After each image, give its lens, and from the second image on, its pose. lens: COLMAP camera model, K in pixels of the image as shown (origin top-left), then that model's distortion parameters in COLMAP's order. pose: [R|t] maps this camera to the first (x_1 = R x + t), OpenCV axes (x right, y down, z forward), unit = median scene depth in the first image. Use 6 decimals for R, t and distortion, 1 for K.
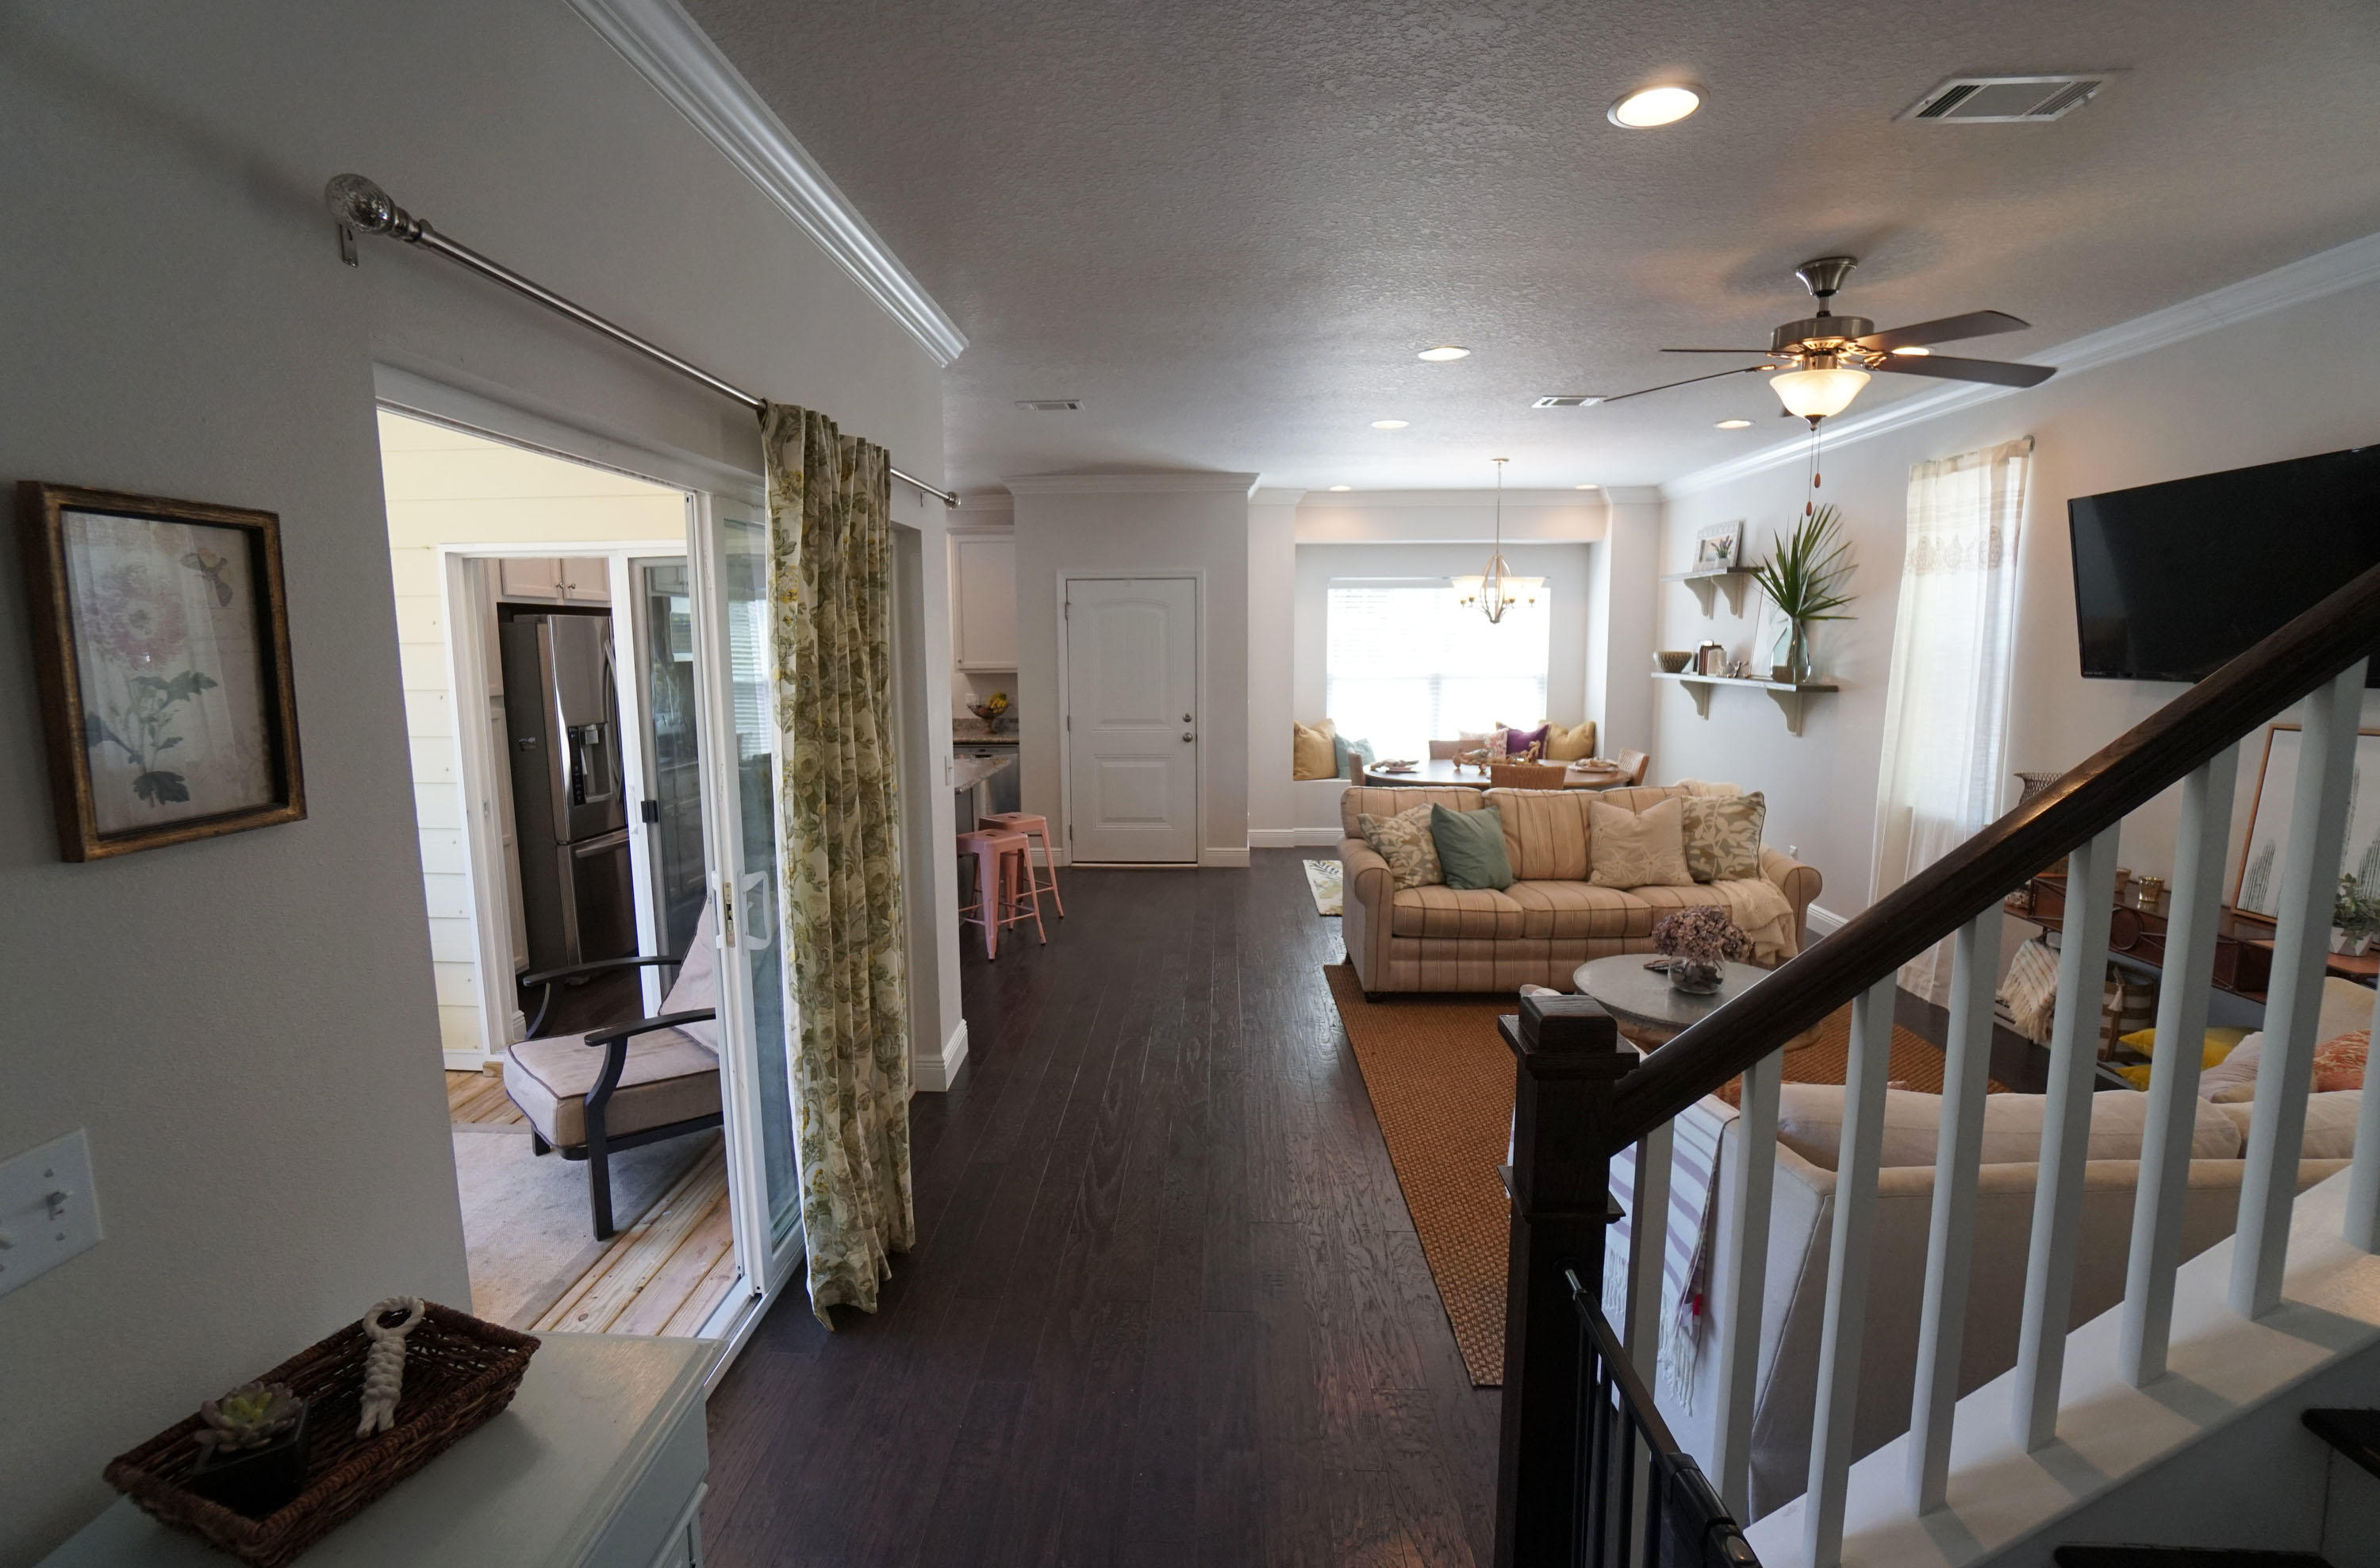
lens RADIAL K [[1080.0, 0, 1176.4], [0, 1080.0, 781.9], [0, 0, 1]] dist [-0.066960, 0.026976]
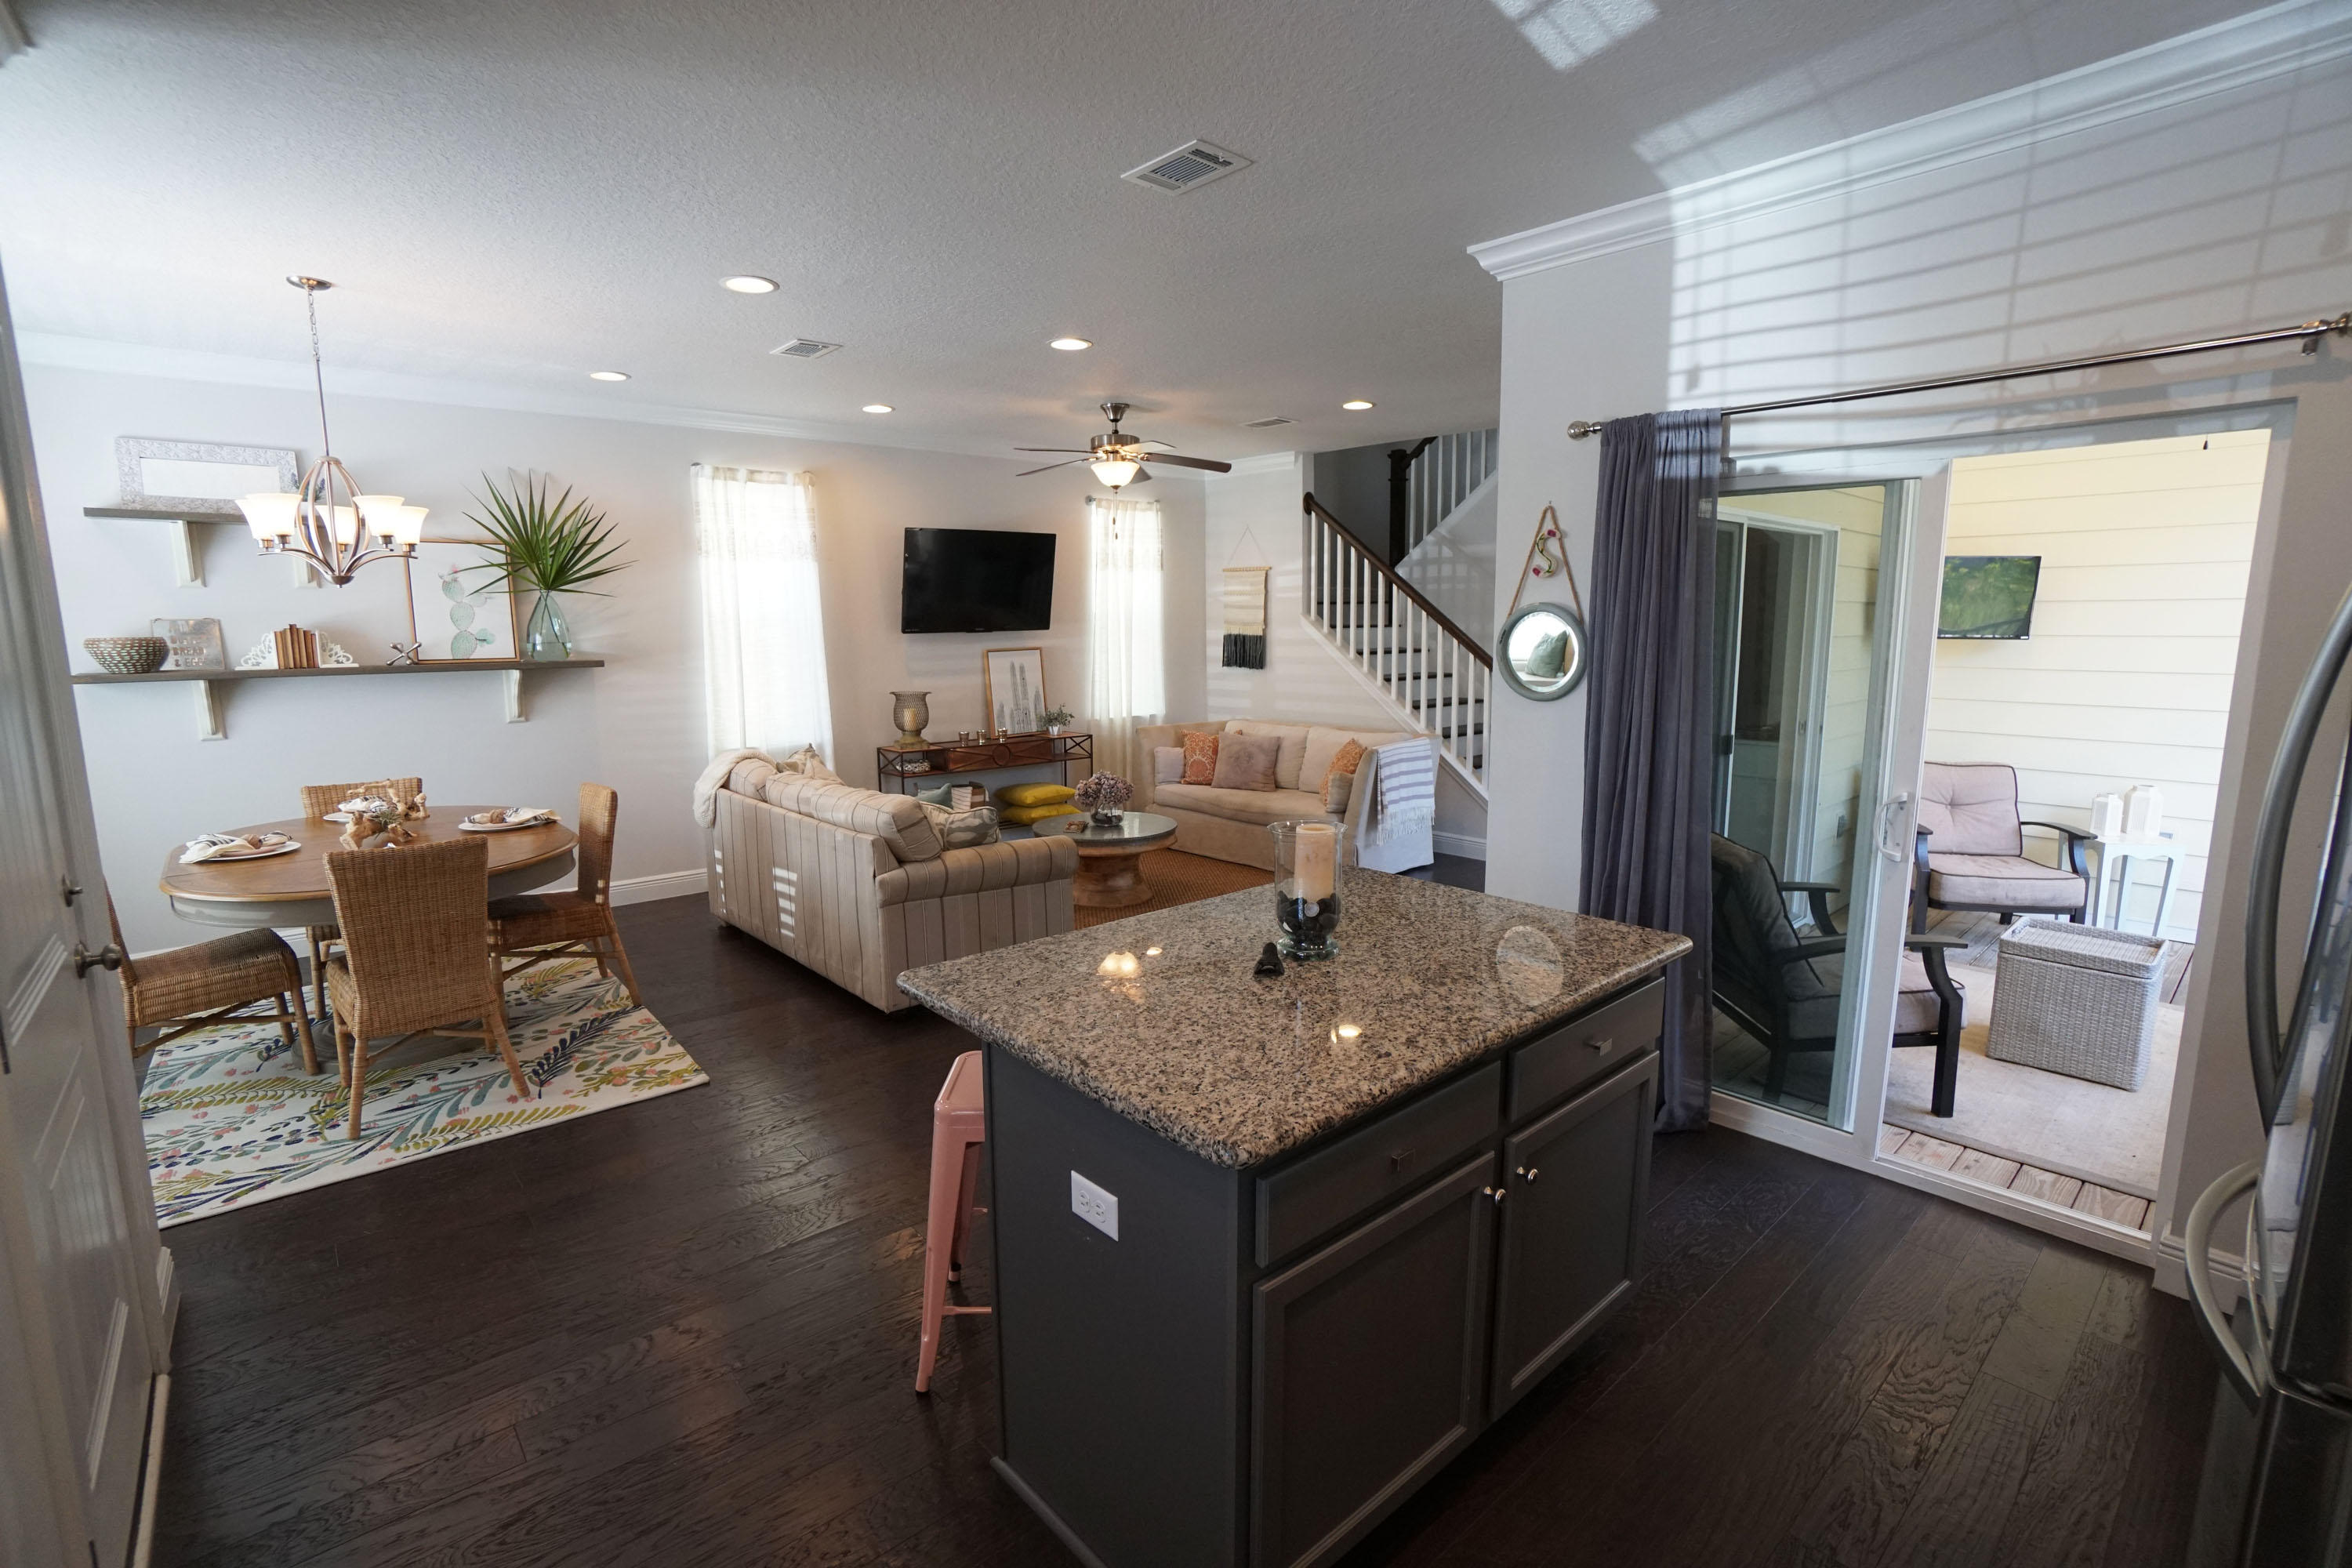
lens RADIAL K [[1048.4, 0, 1176.0], [0, 1048.4, 784.0], [0, 0, 1]] dist [-0.039549, 0.000023]
pose [[-0.688664, -0.100952, 0.718019, -0.538990], [0.110074, 0.964227, 0.241142, -0.173403], [-0.716677, 0.245101, -0.652916, 1.437172]]
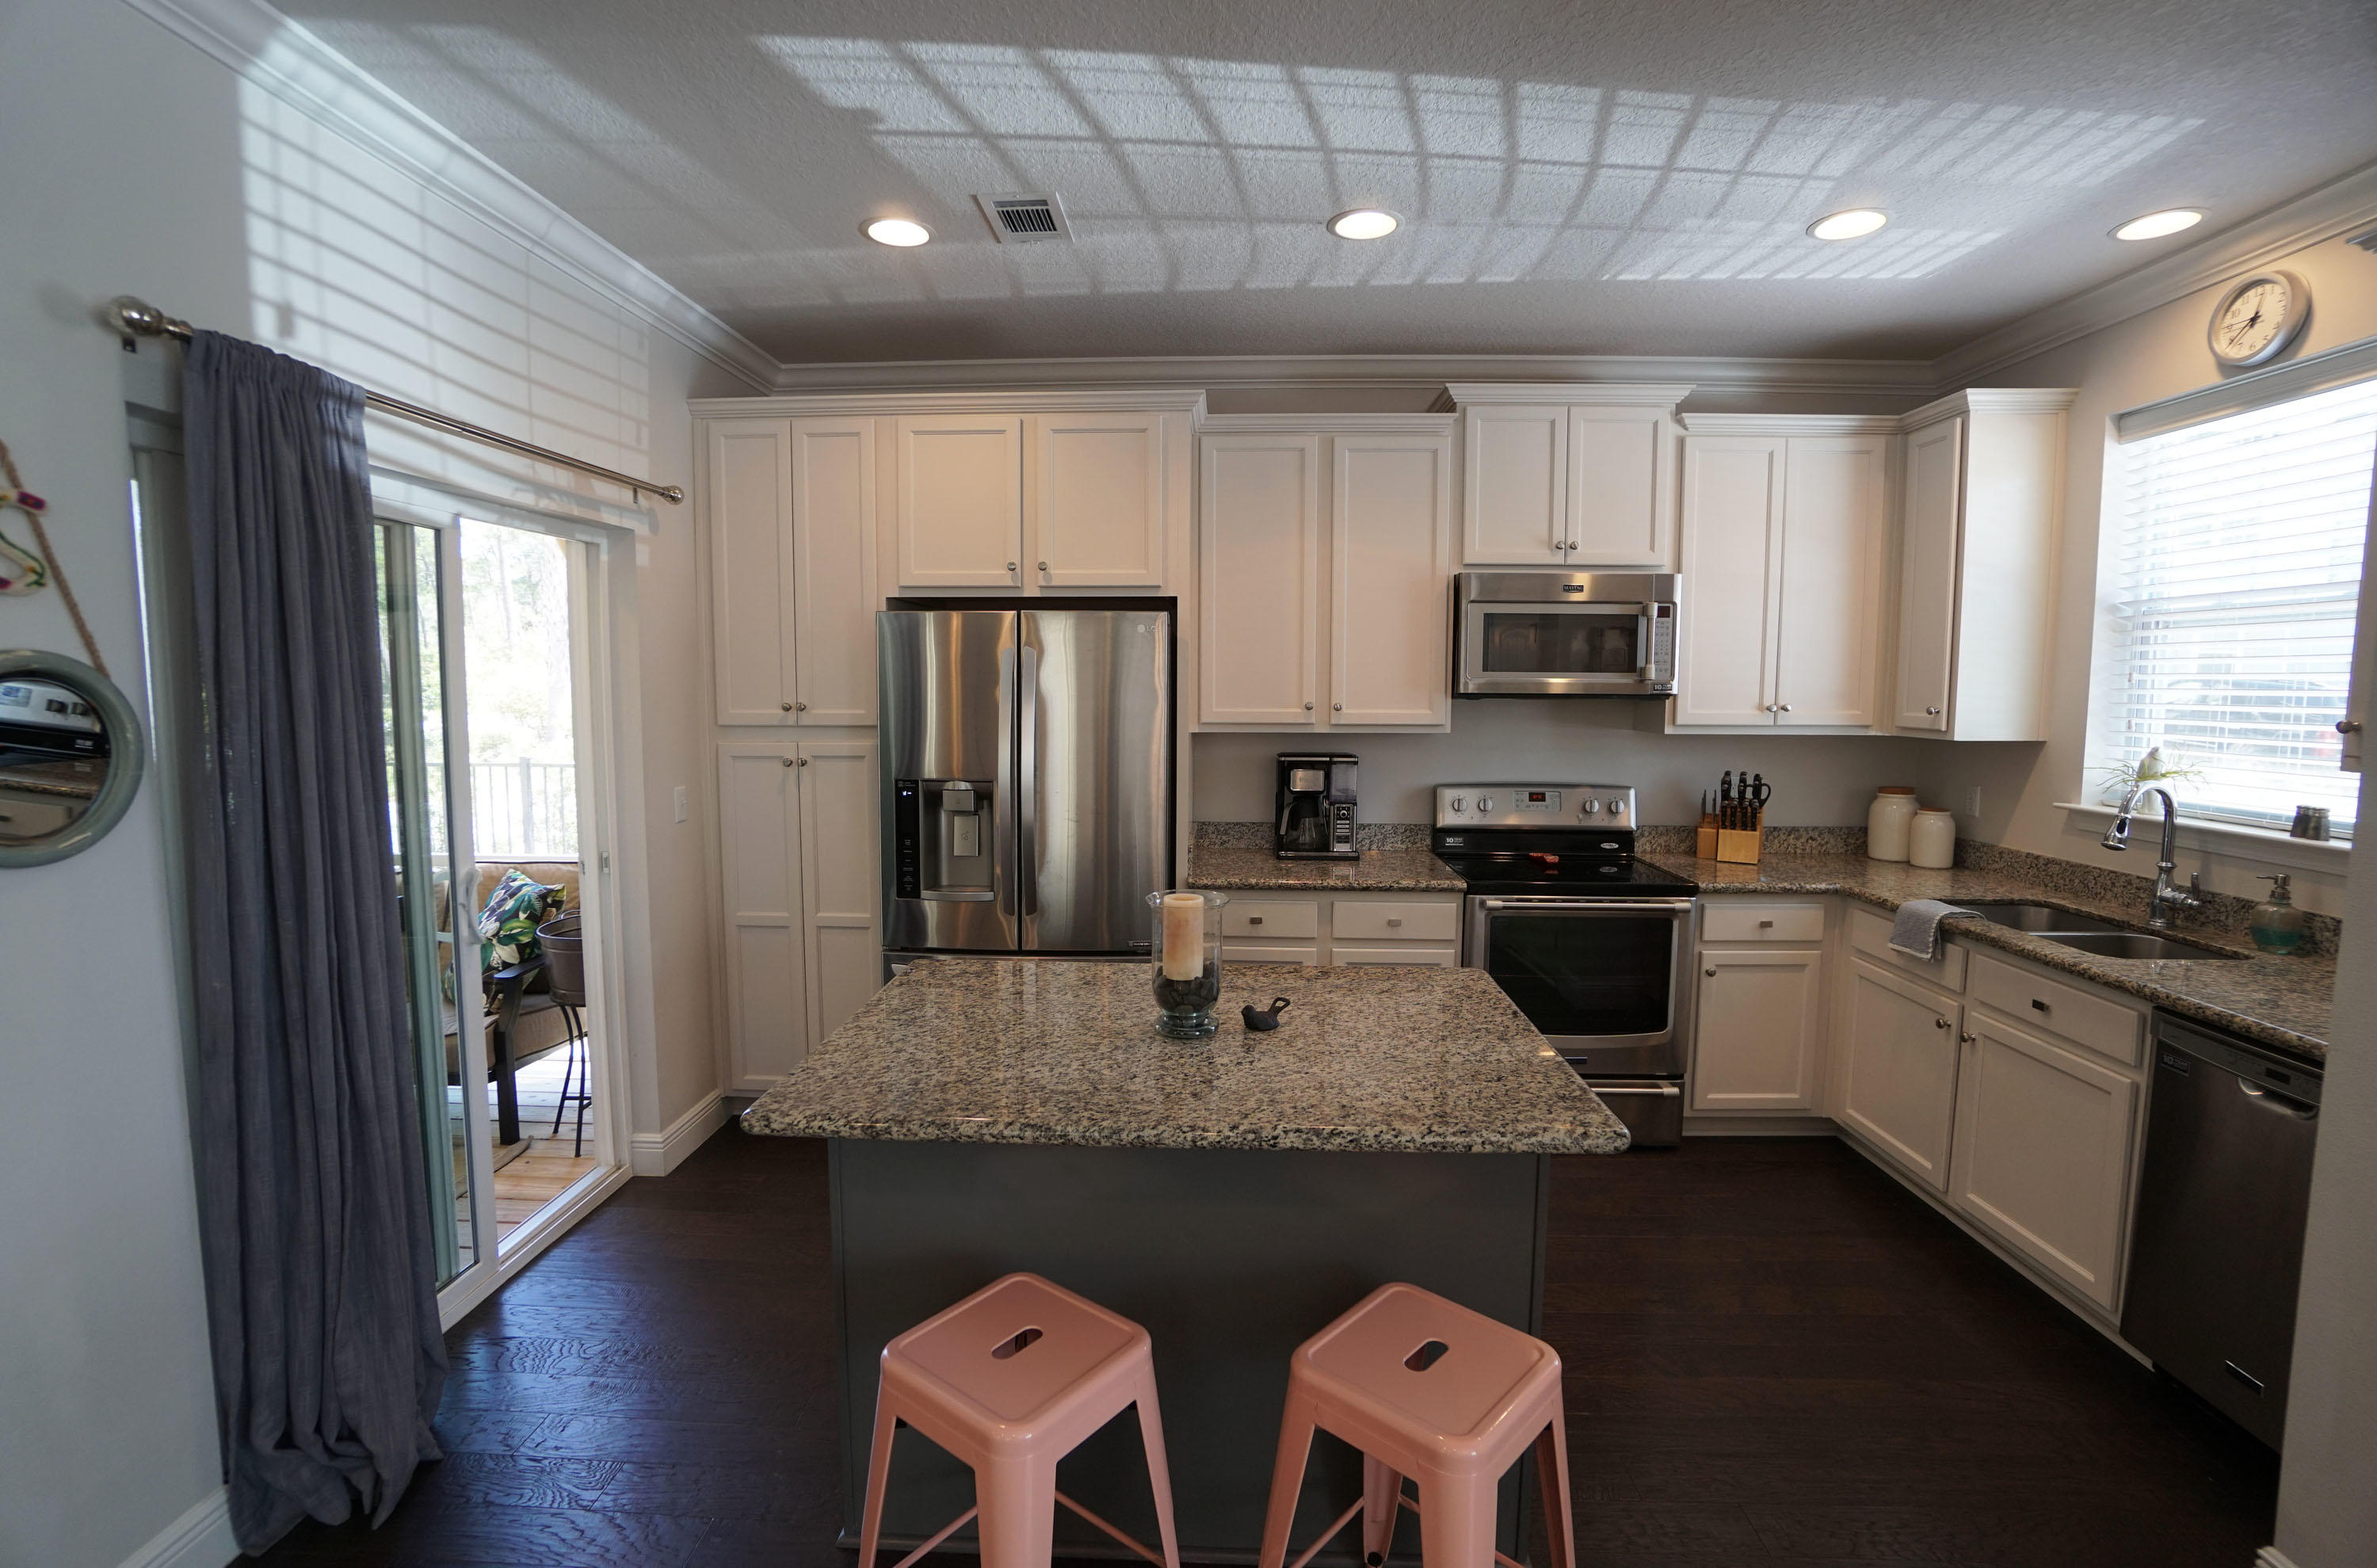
lens RADIAL K [[1078.5, 0, 1174.9], [0, 1078.5, 781.9], [0, 0, 1]] dist [-0.066960, 0.026976]
pose [[-0.011151, 0.100667, -0.994858, 0.093167], [-0.133986, 0.985797, 0.101252, -0.136690], [0.990920, 0.134426, 0.002496, 1.134370]]
